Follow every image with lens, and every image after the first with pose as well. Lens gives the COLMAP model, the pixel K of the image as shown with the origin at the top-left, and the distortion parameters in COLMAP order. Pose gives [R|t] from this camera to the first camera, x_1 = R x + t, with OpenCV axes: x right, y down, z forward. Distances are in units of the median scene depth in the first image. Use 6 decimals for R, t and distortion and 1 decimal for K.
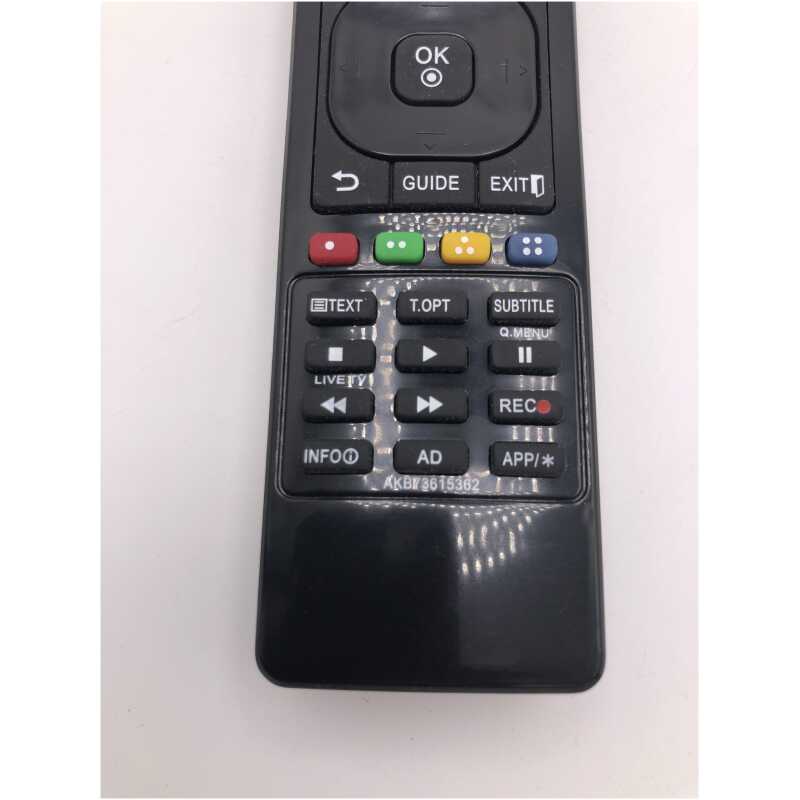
lens RADIAL K [[544.6, 0, 400.6], [0, 544.6, 399.0], [0, 0, 1]] dist [-0.000872, -0.000791]
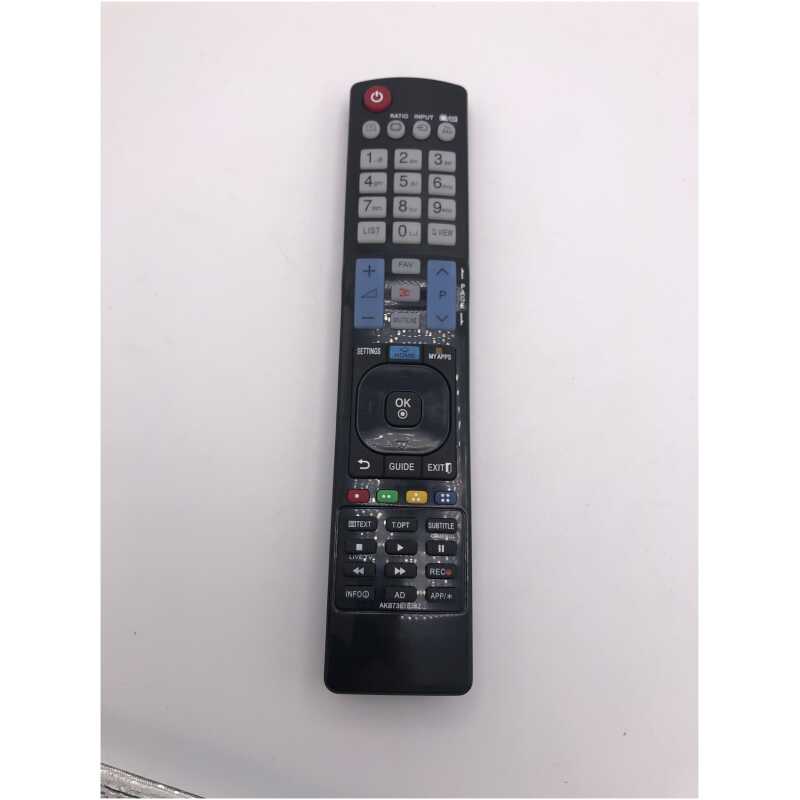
lens RADIAL K [[544.6, 0, 402.1], [0, 544.6, 401.5], [0, 0, 1]] dist [-0.000872, -0.000791]
pose [[0.998865, 0.016682, 0.044611, -0.050256], [-0.008744, 0.984966, -0.172524, -0.281395], [-0.046818, 0.171938, 0.983995, -1.323665]]
